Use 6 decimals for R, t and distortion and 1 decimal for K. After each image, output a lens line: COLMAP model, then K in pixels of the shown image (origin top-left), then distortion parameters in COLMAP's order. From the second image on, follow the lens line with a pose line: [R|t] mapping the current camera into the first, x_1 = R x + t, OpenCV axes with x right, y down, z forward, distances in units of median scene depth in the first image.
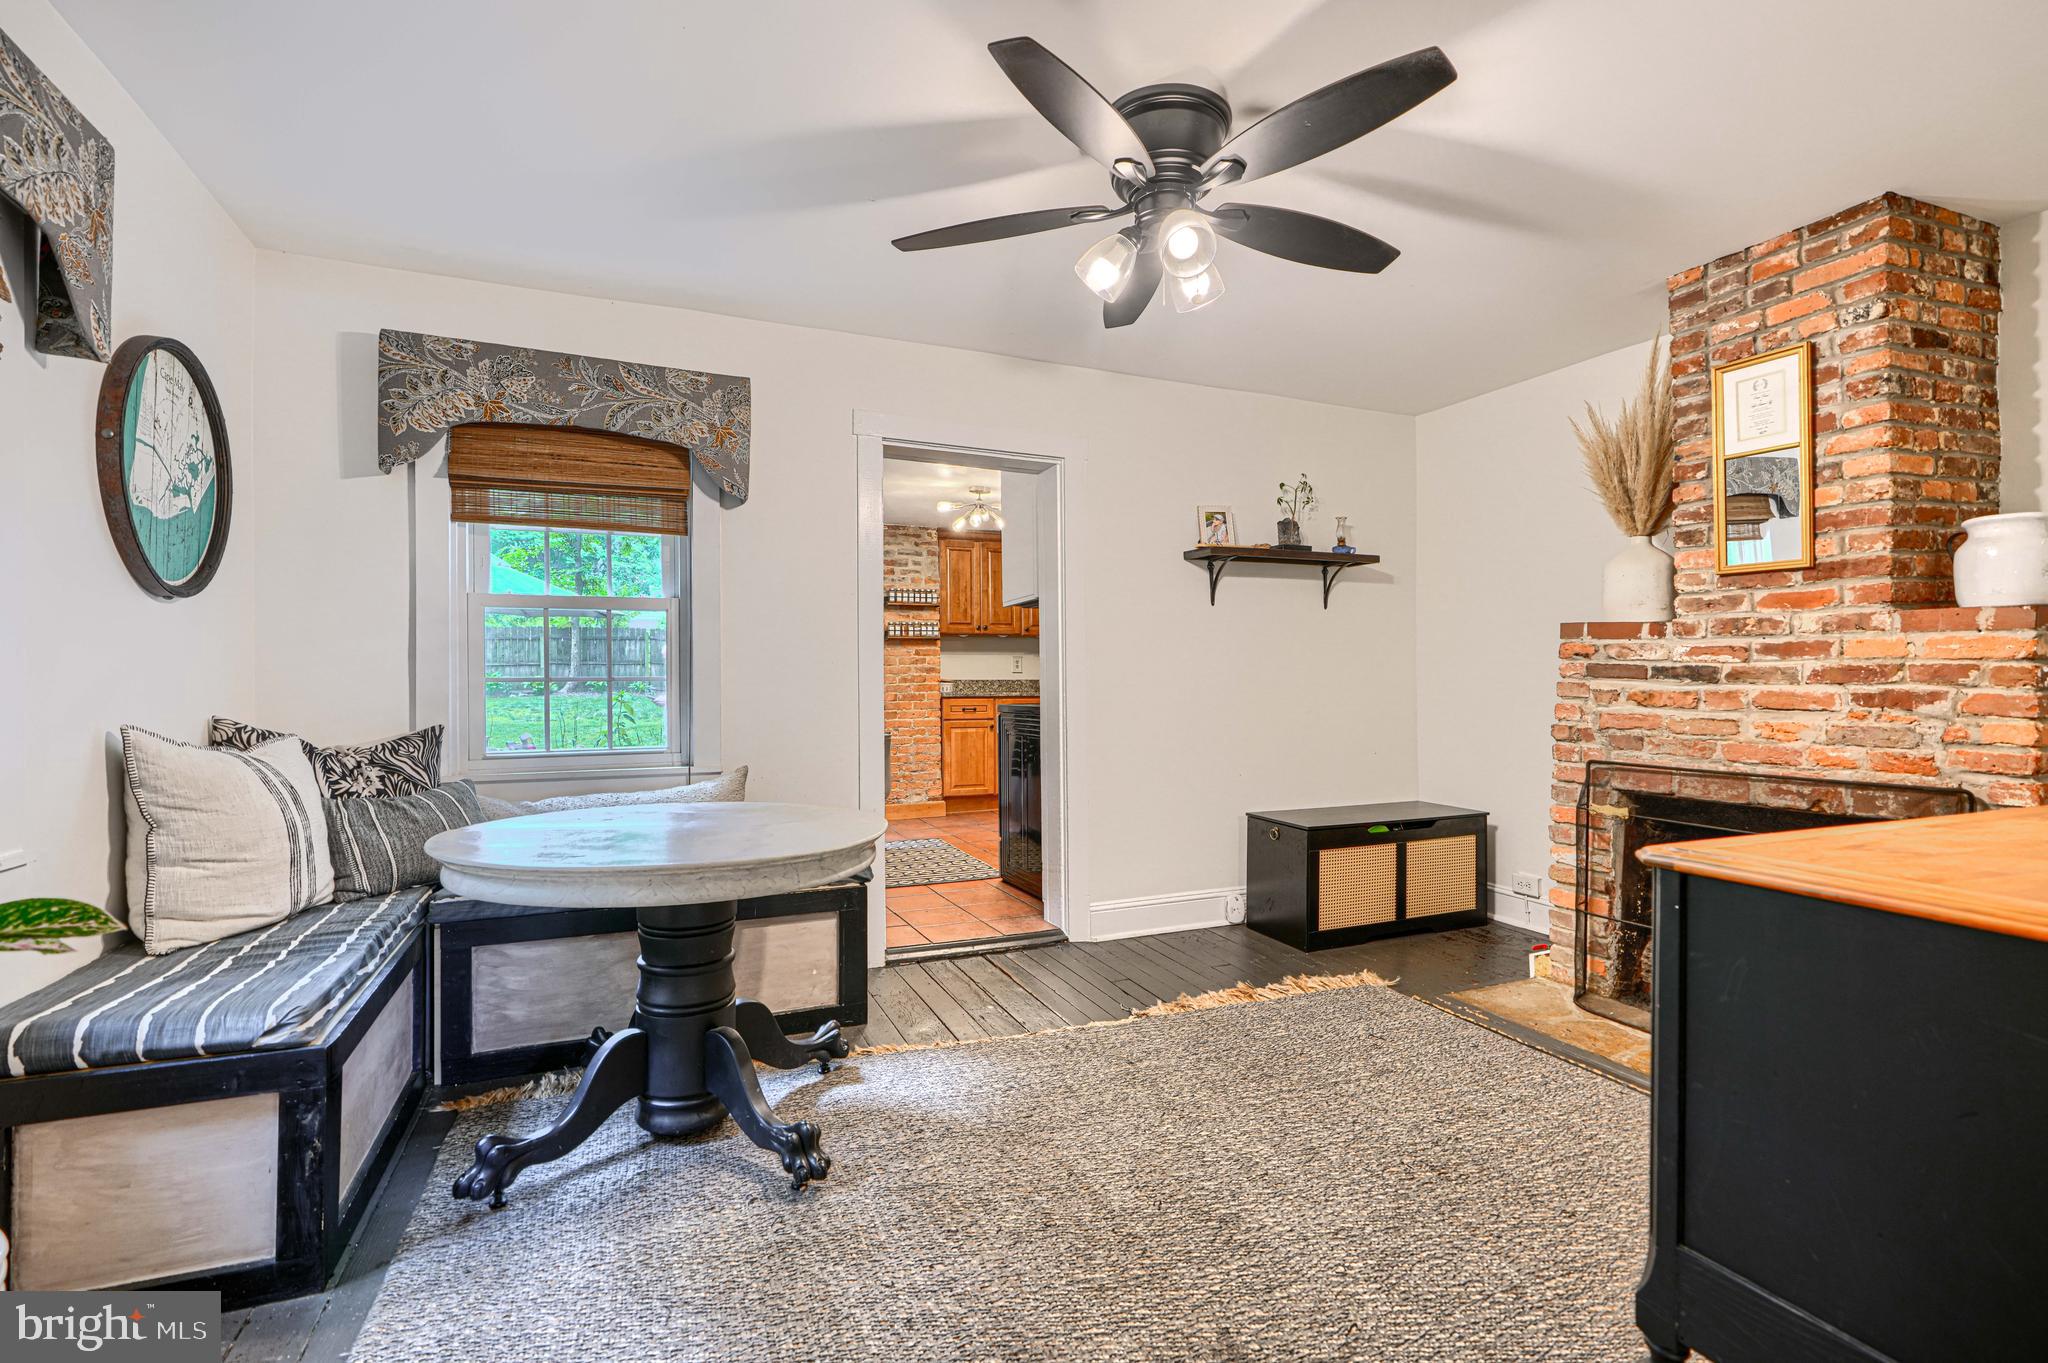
lens RADIAL K [[919.3, 0, 1024.0], [0, 919.3, 681.5], [0, 0, 1]] dist [0.000260, -0.000194]
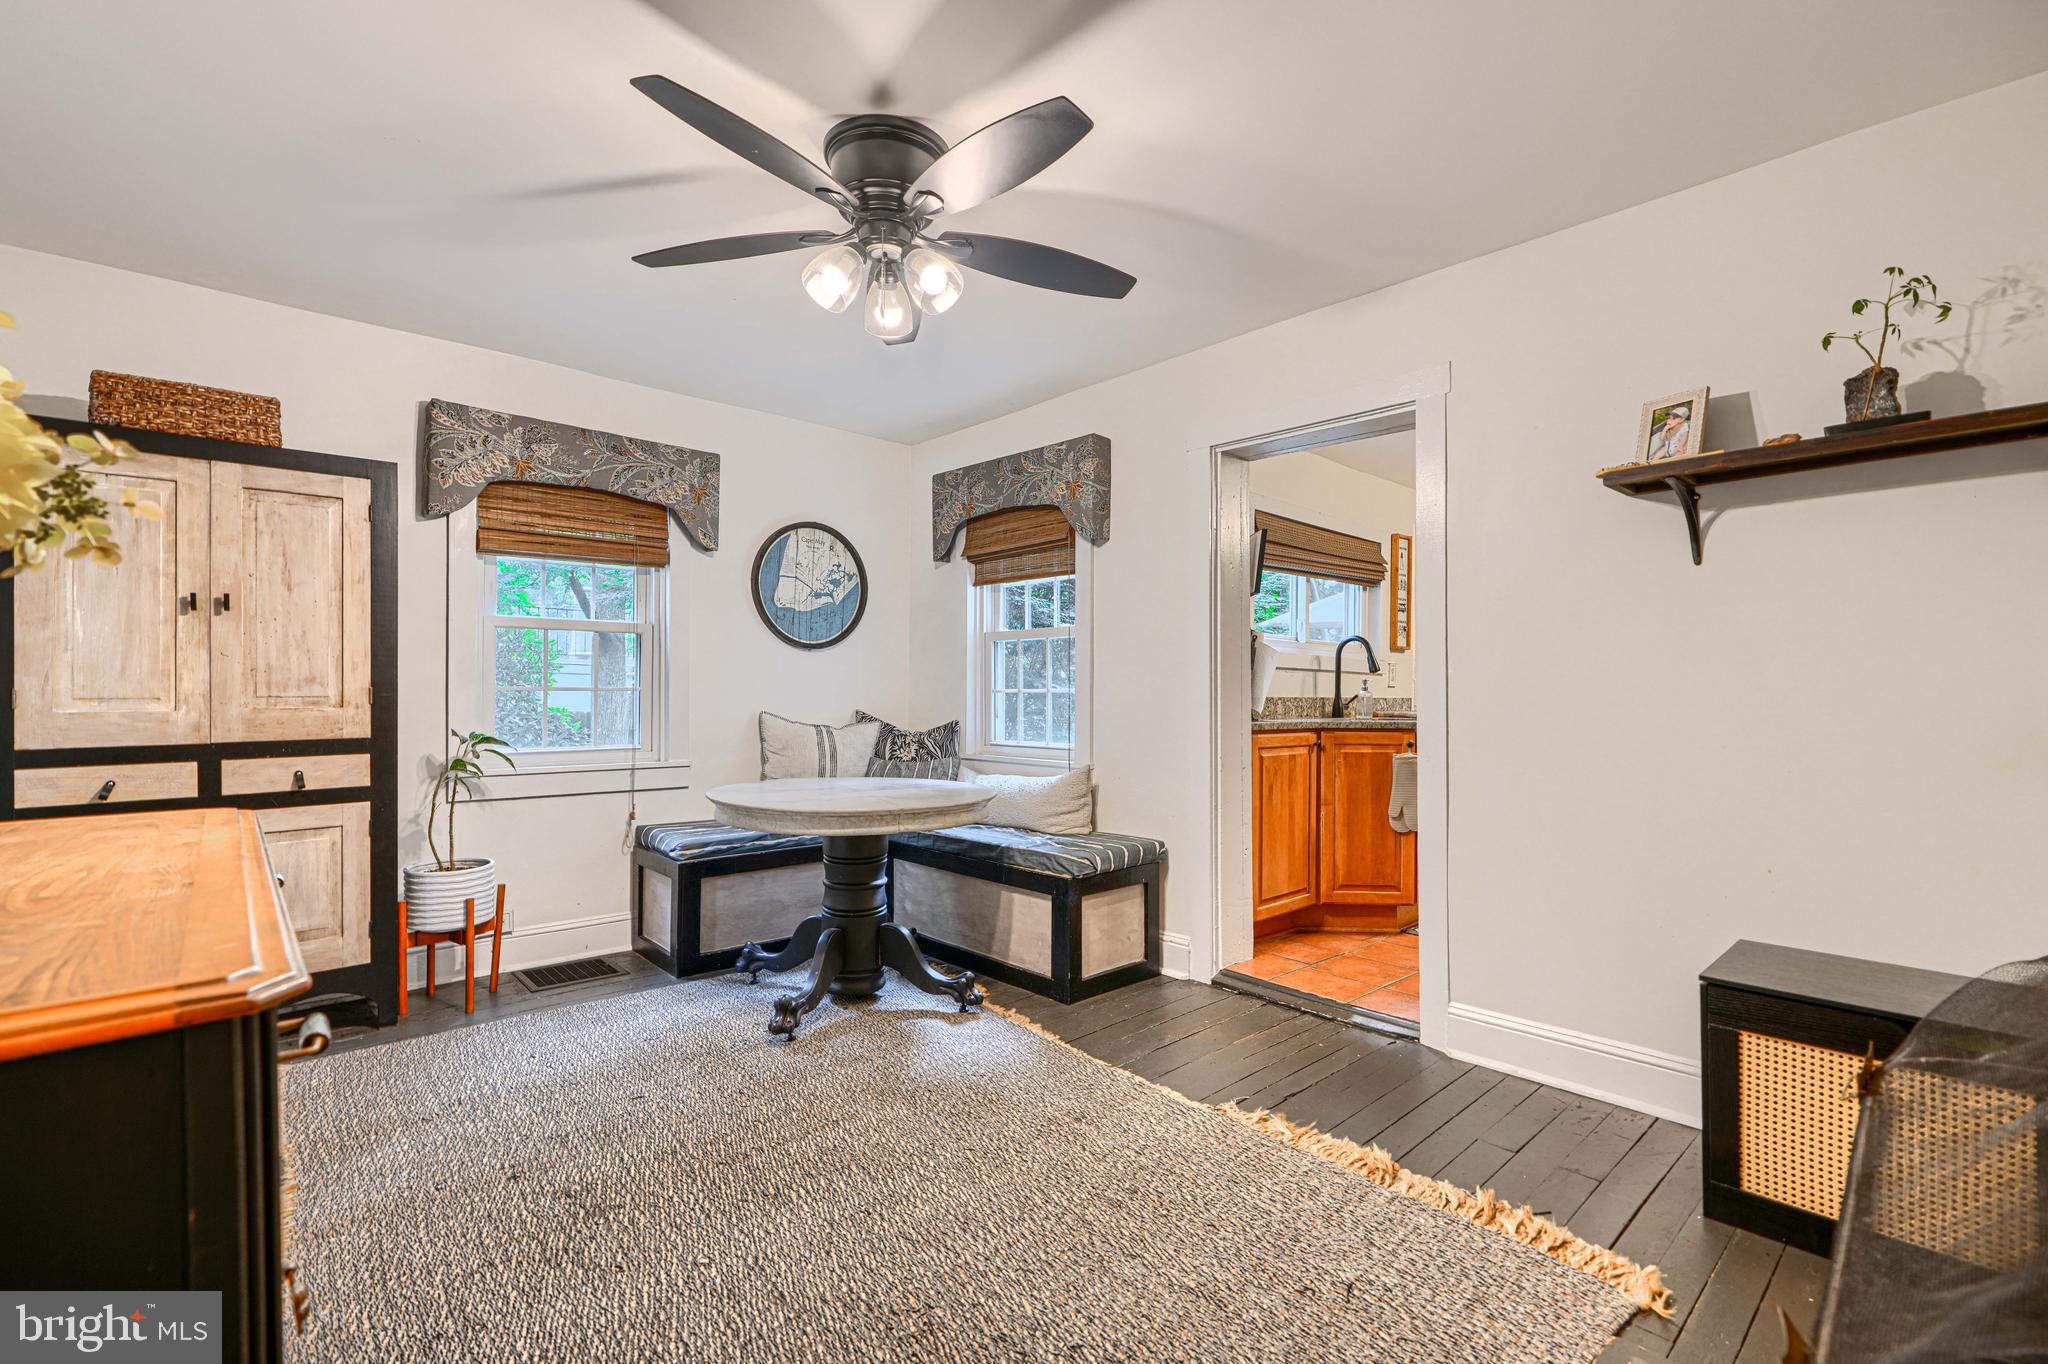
lens RADIAL K [[919.3, 0, 1024.0], [0, 919.3, 682.0], [0, 0, 1]] dist [0.000260, -0.000194]
pose [[0.336768, -0.007602, -0.941557, 0.713951], [-0.005212, 0.999937, -0.009937, -0.001656], [0.941573, 0.008254, 0.336707, 0.487026]]
